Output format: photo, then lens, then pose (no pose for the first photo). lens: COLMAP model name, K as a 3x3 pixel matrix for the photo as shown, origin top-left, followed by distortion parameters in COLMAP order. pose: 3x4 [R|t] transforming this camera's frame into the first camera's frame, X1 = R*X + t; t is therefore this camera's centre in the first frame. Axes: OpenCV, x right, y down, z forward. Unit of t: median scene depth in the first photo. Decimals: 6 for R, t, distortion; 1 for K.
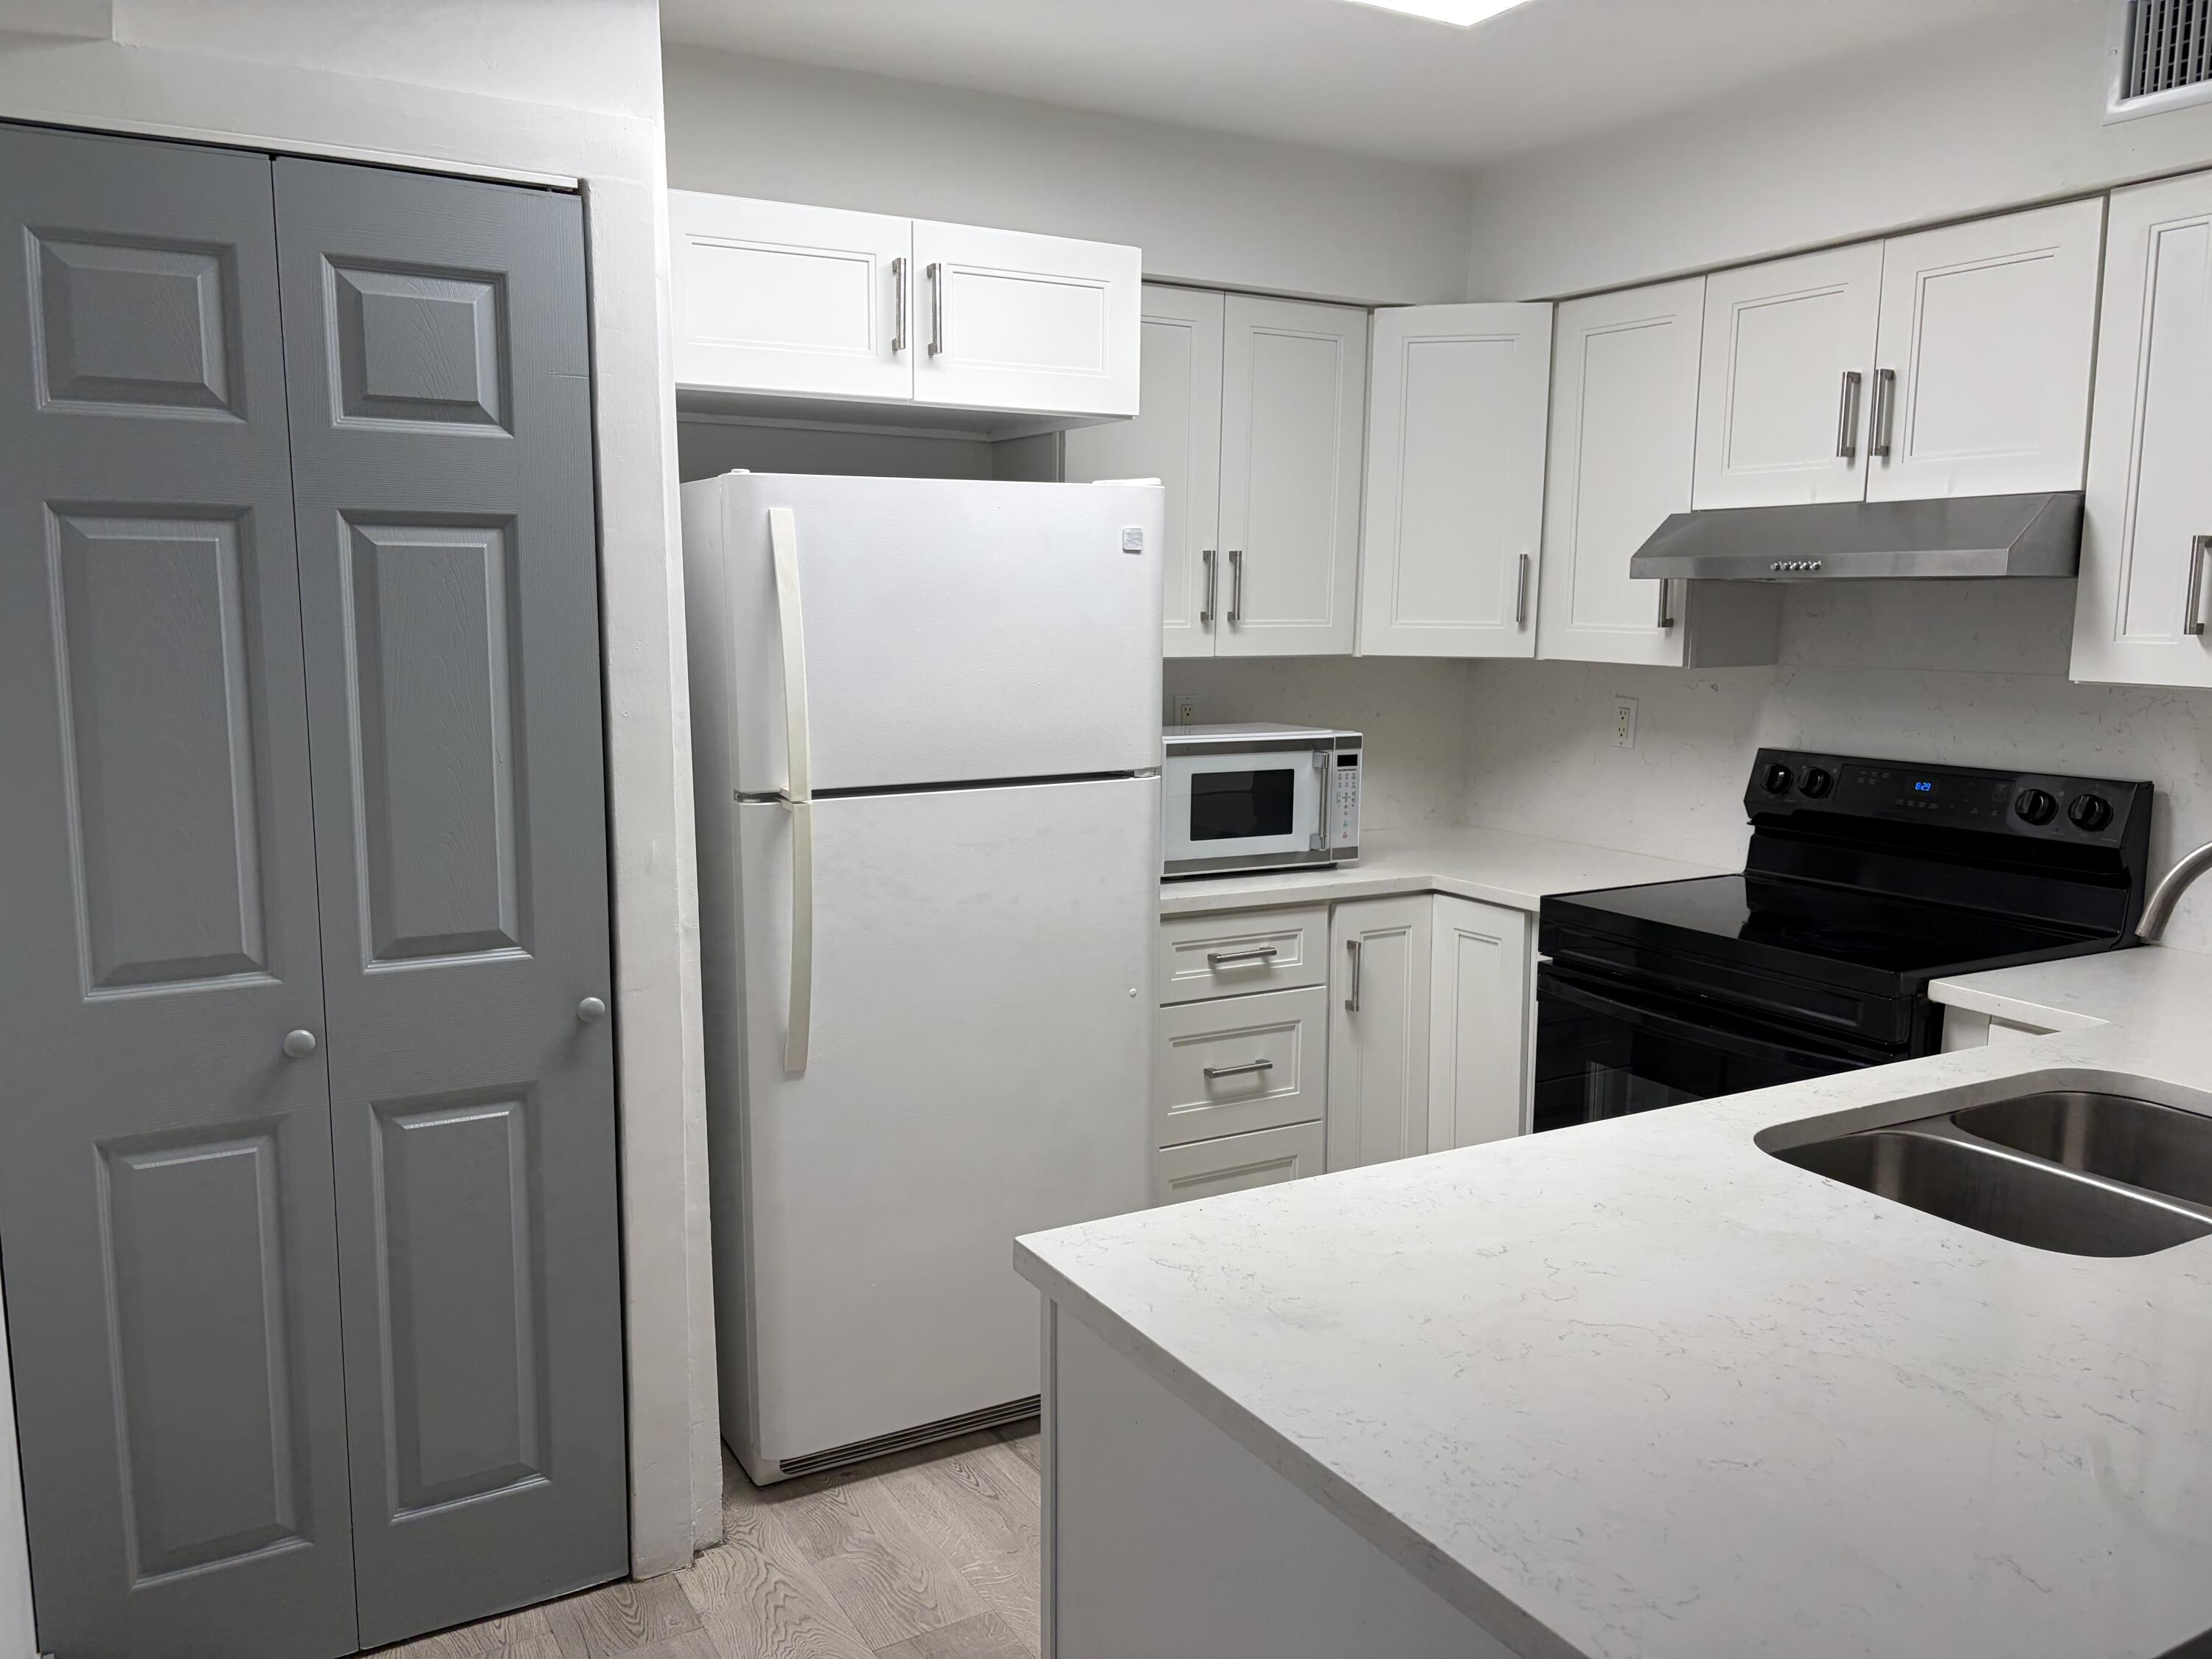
lens RADIAL K [[1670.9, 0, 1099.2], [0, 1670.9, 826.1], [0, 0, 1]] dist [0.049907, -0.054511]
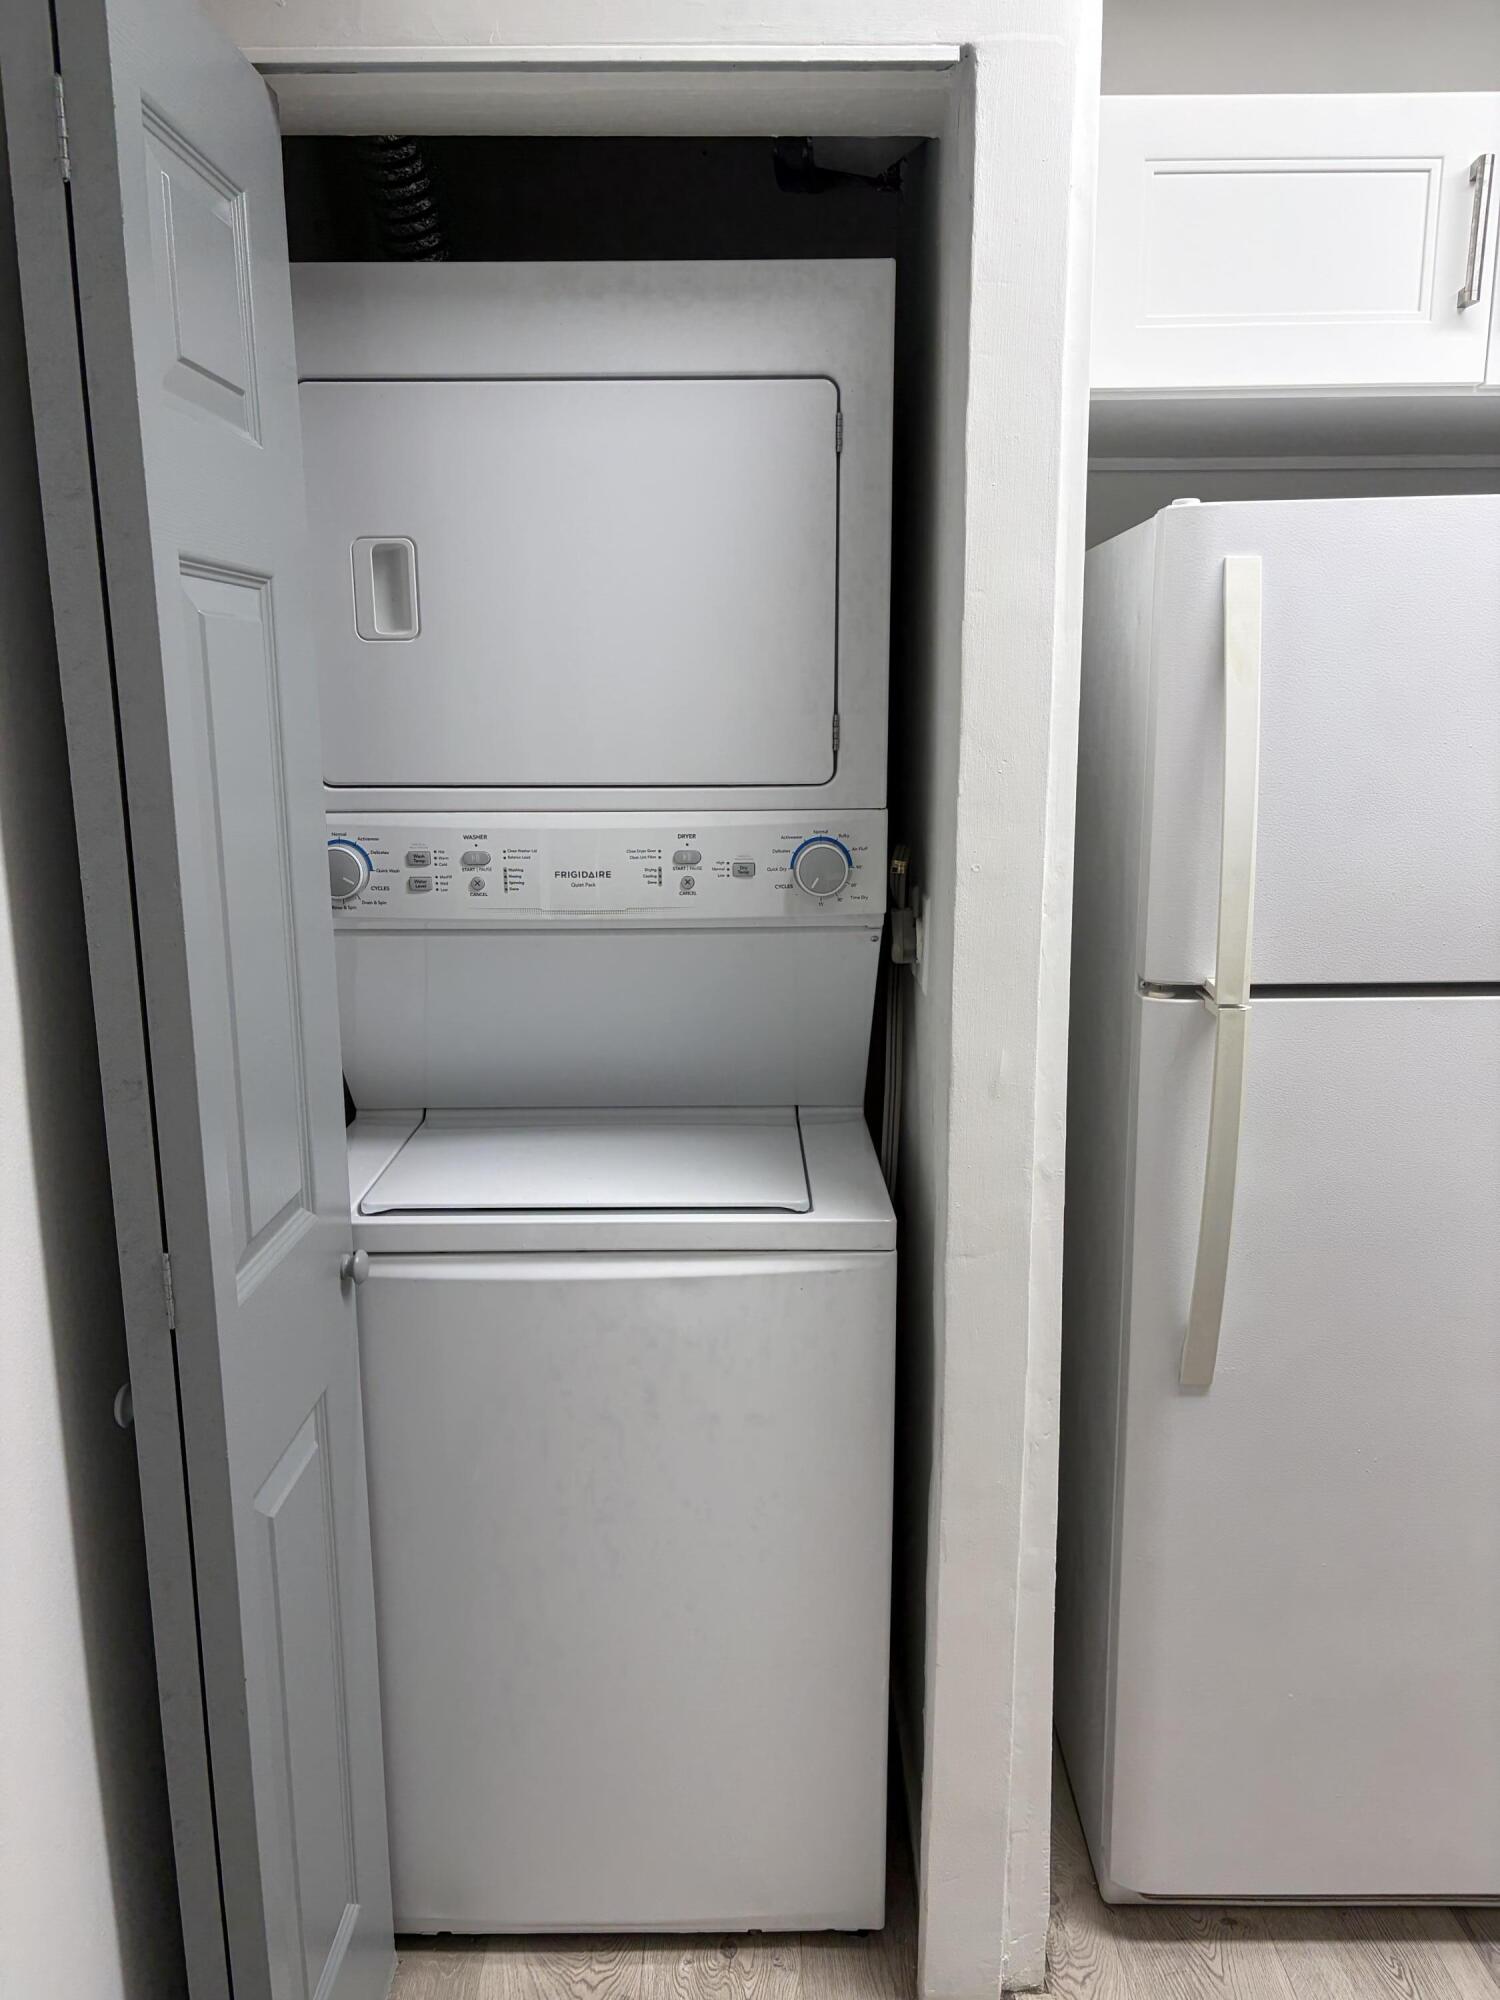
lens RADIAL K [[1510.8, 0, 754.4], [0, 1510.8, 1020.1], [0, 0, 1]] dist [0.049907, -0.054511]
pose [[0.862222, 0.097092, -0.497138, -0.041015], [-0.062159, 0.994321, 0.086386, -0.047862], [0.502702, -0.043582, 0.863360, 0.378629]]
